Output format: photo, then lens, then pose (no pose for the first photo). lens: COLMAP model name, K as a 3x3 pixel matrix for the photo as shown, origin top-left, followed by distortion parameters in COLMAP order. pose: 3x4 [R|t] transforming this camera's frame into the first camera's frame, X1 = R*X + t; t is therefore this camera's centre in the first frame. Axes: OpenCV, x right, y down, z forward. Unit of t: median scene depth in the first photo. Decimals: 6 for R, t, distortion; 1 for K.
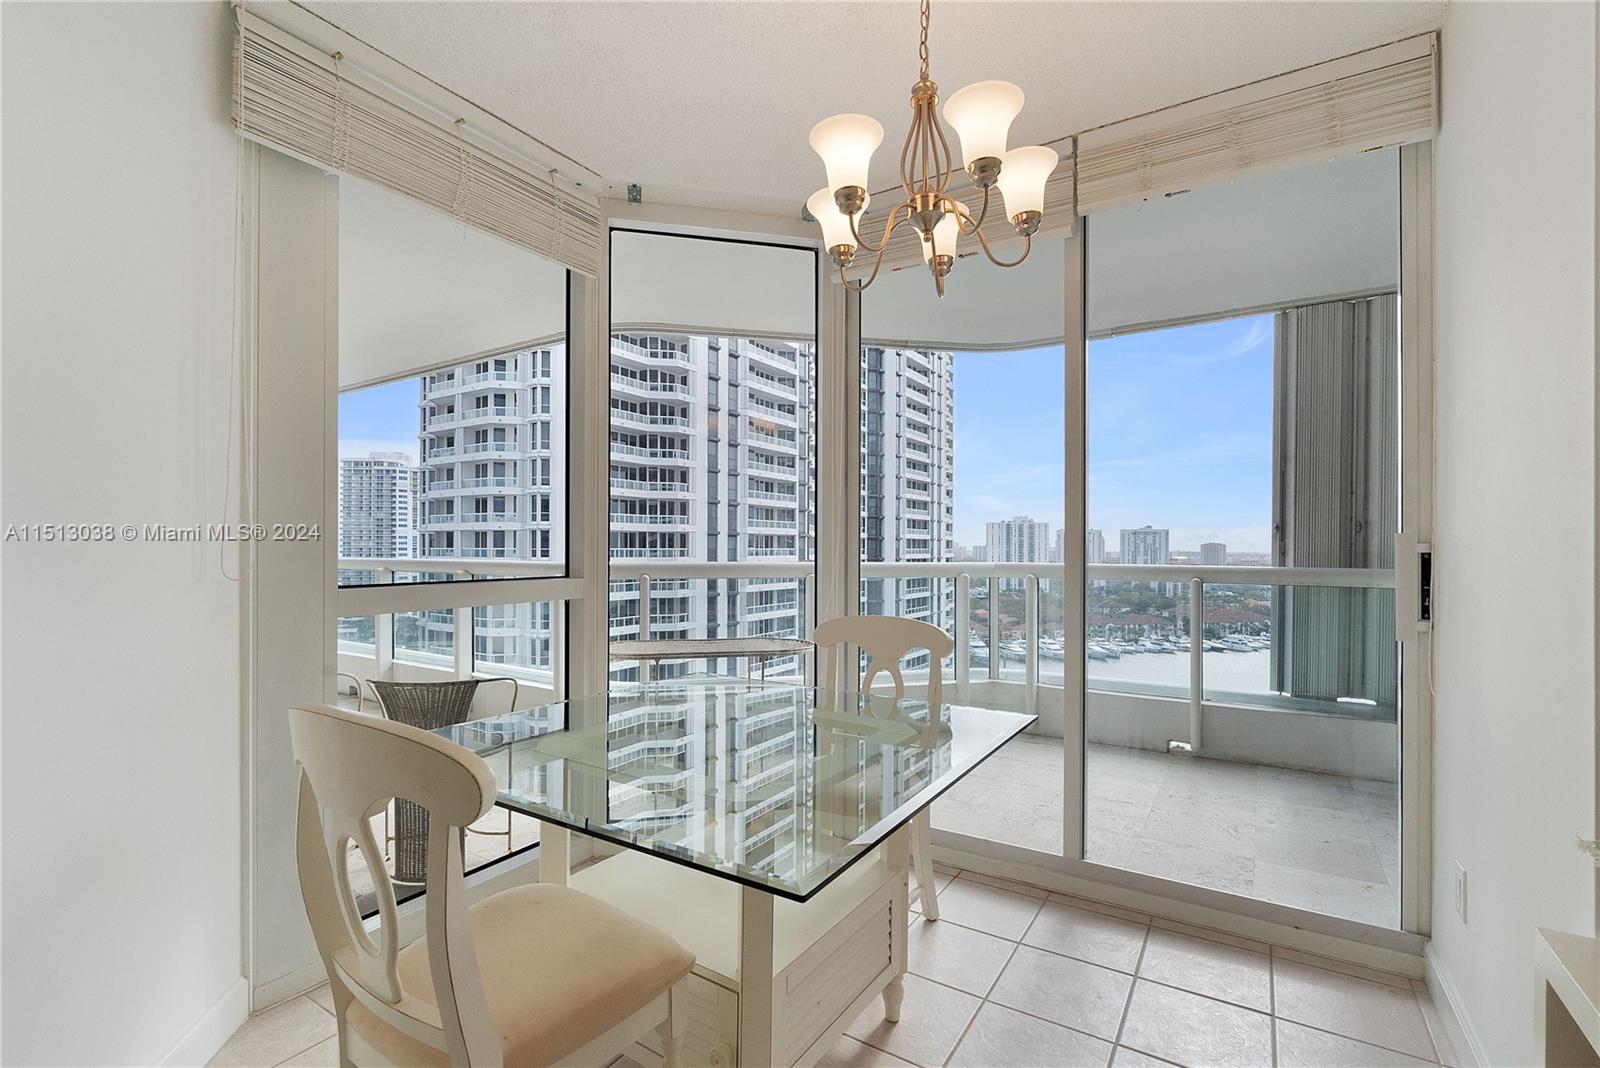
lens RADIAL K [[721.6, 0, 795.8], [0, 721.6, 543.6], [0, 0, 1]] dist [-0.004447, -0.000317]
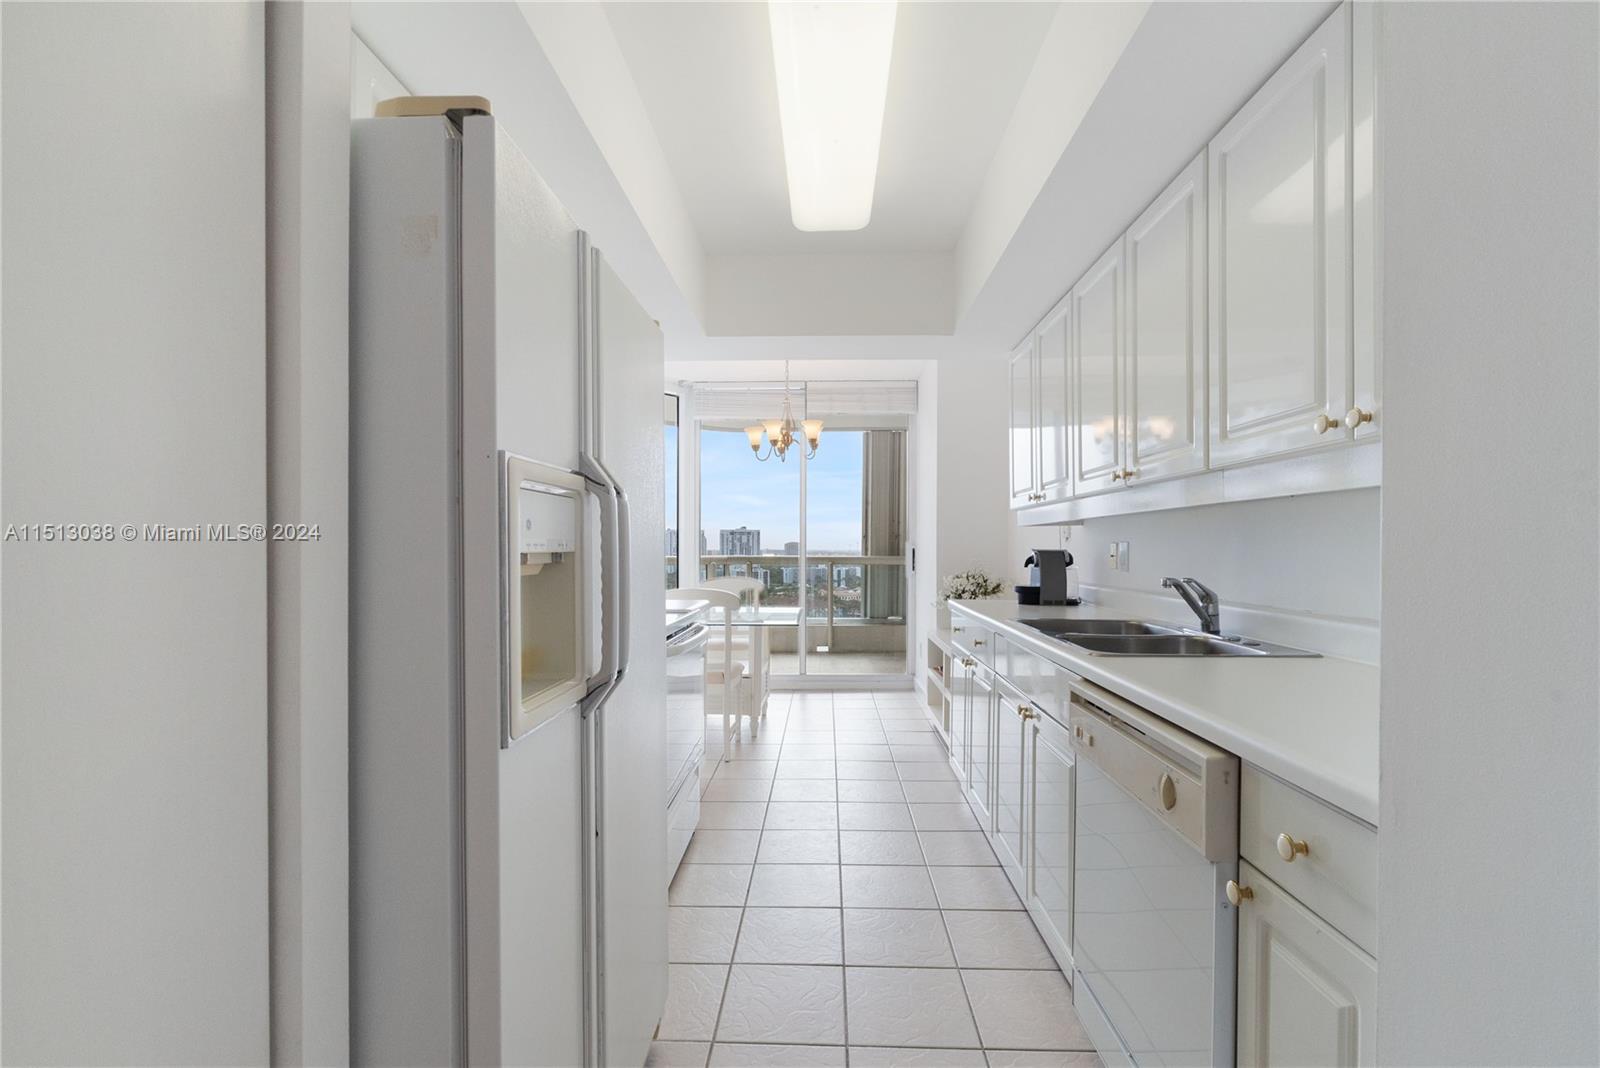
lens RADIAL K [[721.6, 0, 802.2], [0, 721.6, 544.4], [0, 0, 1]] dist [-0.004447, -0.000317]
pose [[0.858370, -0.000573, 0.513032, -0.547089], [-0.000808, 0.999997, 0.002470, -0.006173], [-0.513031, -0.002535, 0.858366, -0.687356]]
